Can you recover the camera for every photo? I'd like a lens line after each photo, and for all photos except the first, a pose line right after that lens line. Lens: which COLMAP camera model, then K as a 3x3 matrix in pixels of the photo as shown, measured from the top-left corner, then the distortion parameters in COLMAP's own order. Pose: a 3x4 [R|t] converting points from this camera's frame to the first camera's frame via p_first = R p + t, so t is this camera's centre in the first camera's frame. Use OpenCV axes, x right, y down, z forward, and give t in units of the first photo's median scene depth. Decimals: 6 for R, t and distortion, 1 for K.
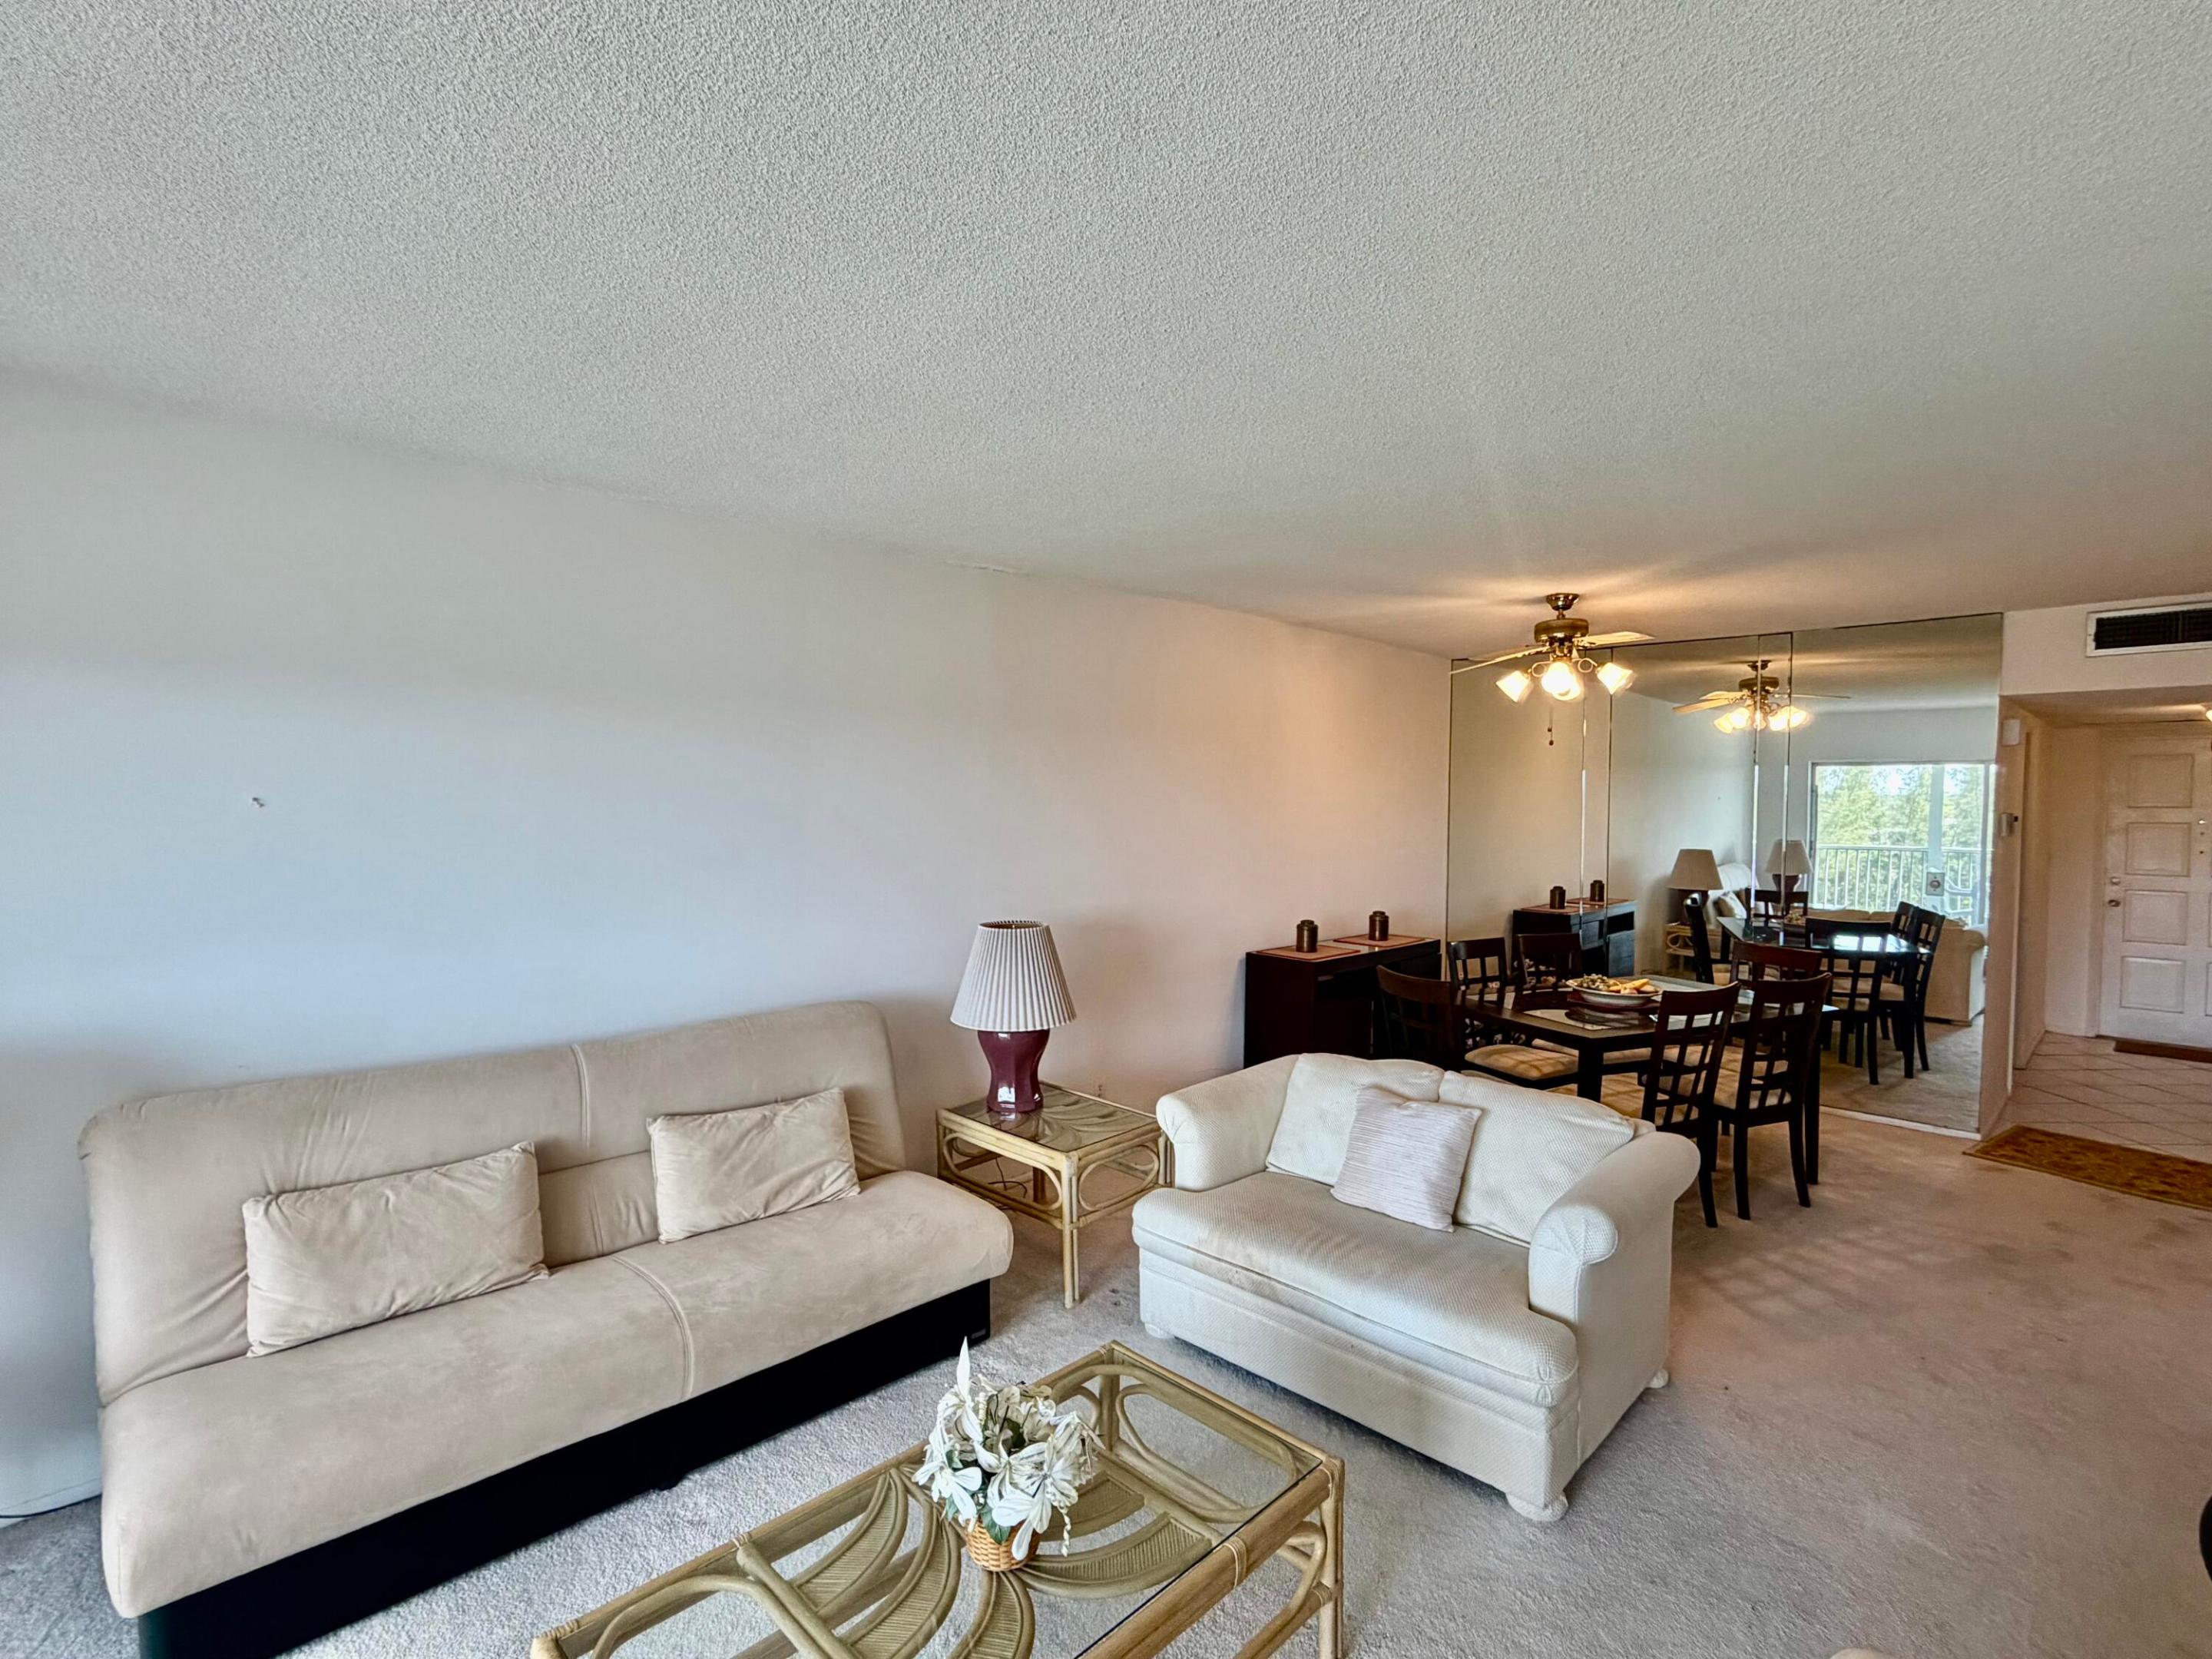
lens RADIAL K [[1032.0, 0, 1103.7], [0, 1032.0, 833.2], [0, 0, 1]] dist [-0.000965, 0.000052]
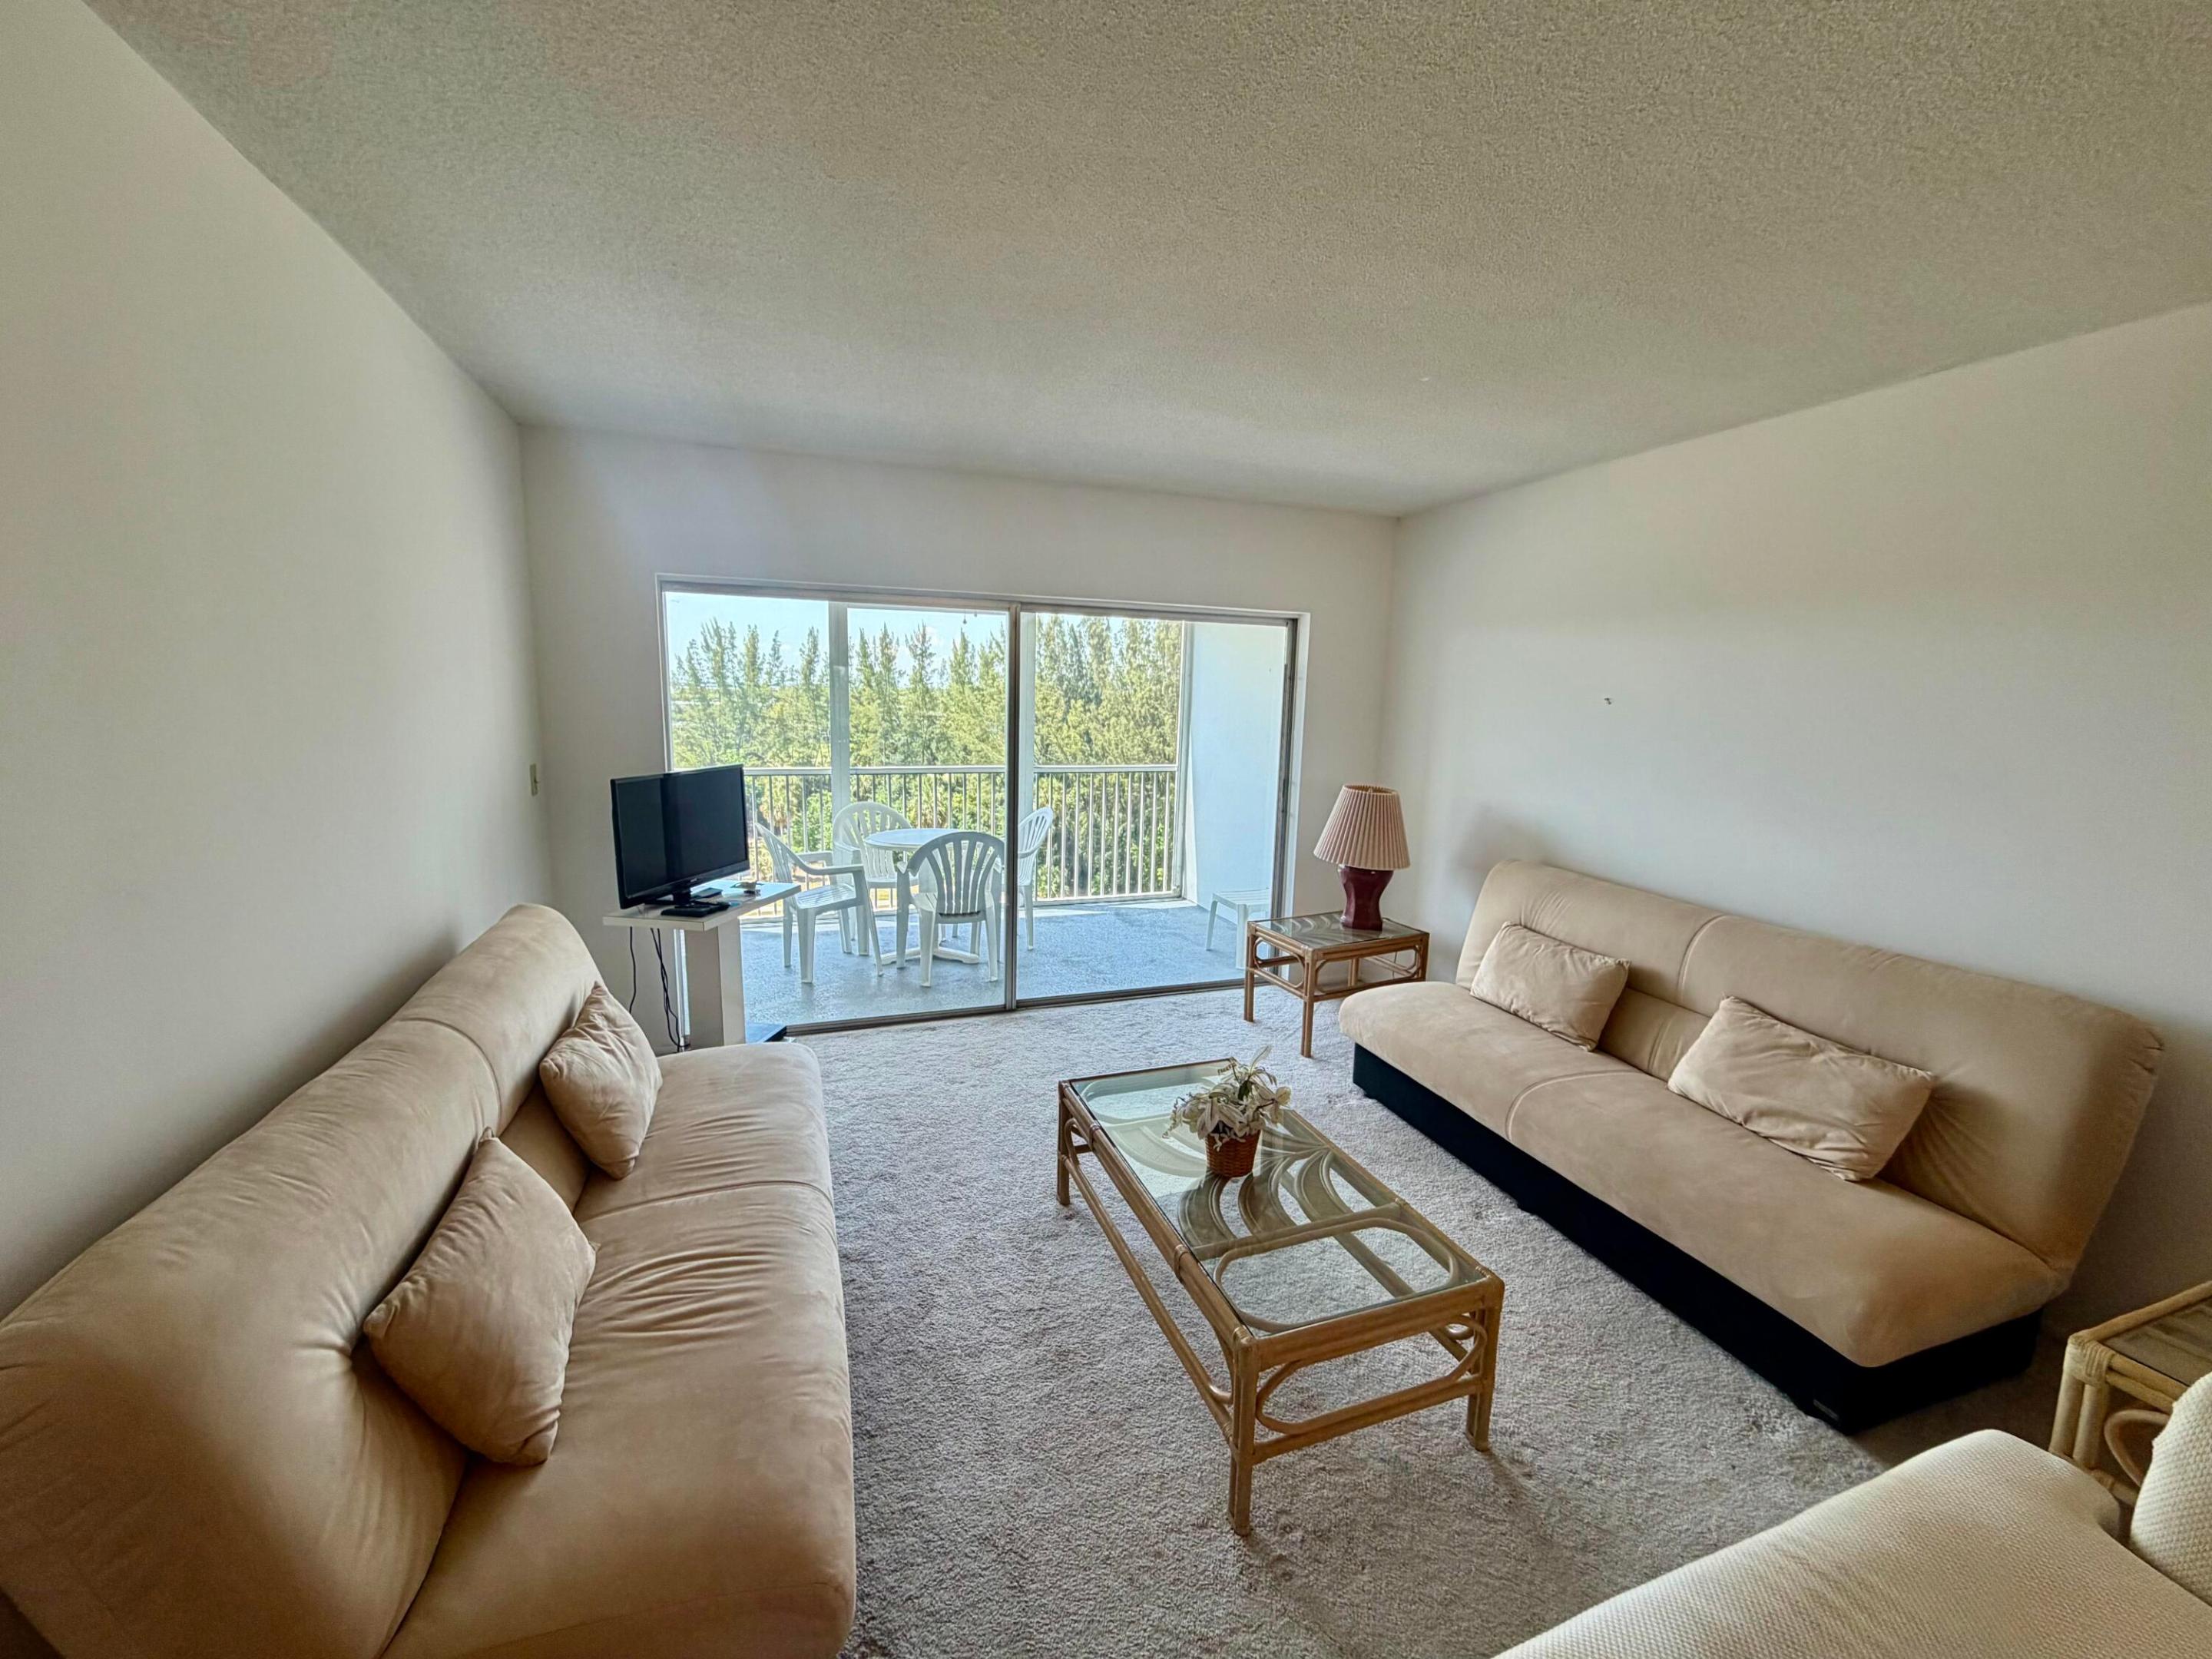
lens RADIAL K [[882.9, 0, 1108.0], [0, 882.9, 828.7], [0, 0, 1]] dist [-0.008575, 0.003432]
pose [[-0.417632, 0.119980, -0.900660, 0.659197], [-0.058746, 0.985604, 0.158537, -0.006025], [0.906715, 0.119120, -0.404572, 0.769431]]
